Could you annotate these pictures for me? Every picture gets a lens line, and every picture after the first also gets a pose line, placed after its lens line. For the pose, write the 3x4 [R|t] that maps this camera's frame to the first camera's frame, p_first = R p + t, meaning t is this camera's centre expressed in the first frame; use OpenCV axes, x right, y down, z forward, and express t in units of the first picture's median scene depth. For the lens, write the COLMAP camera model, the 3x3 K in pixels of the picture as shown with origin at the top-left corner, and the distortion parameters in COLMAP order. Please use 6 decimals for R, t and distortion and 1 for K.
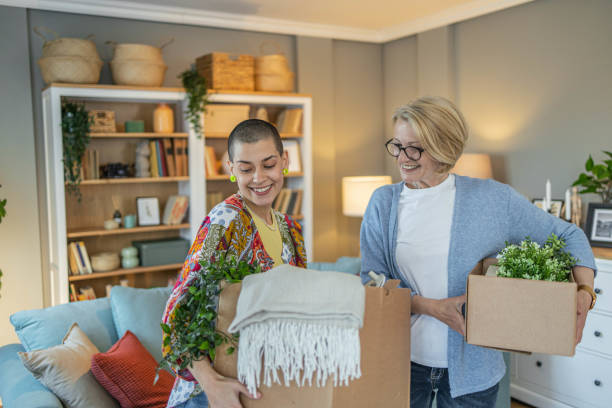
lens RADIAL K [[623.6, 0, 307.8], [0, 623.6, 195.1], [0, 0, 1]] dist [0.023812, 0.039173]
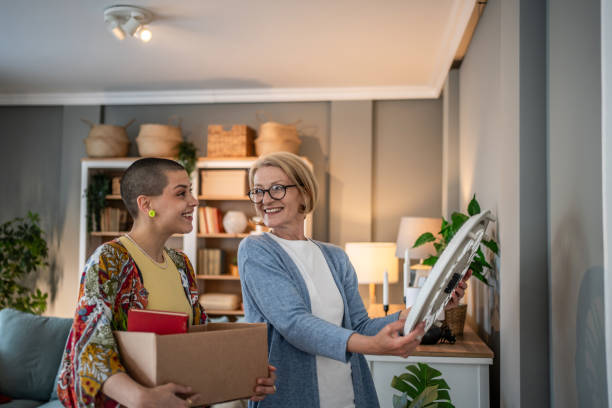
lens RADIAL K [[621.2, 0, 304.8], [0, 621.2, 197.2], [0, 0, 1]] dist [-0.005306, 0.051408]
pose [[0.769634, -0.007321, -0.638444, 0.743276], [-0.067807, 0.993342, -0.093131, -0.004112], [0.634875, 0.114968, 0.764013, 0.271598]]
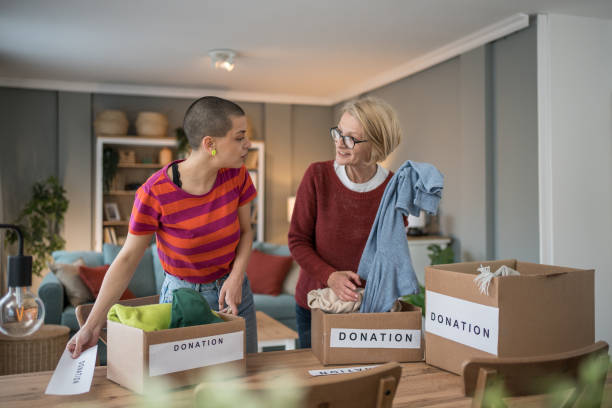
lens RADIAL K [[621.2, 0, 304.8], [0, 621.2, 197.2], [0, 0, 1]] dist [-0.005306, 0.051408]
pose [[0.976973, 0.022435, -0.212181, 0.499007], [-0.035561, 0.997668, -0.058249, 0.070649], [0.210379, 0.064453, 0.975493, -0.535947]]
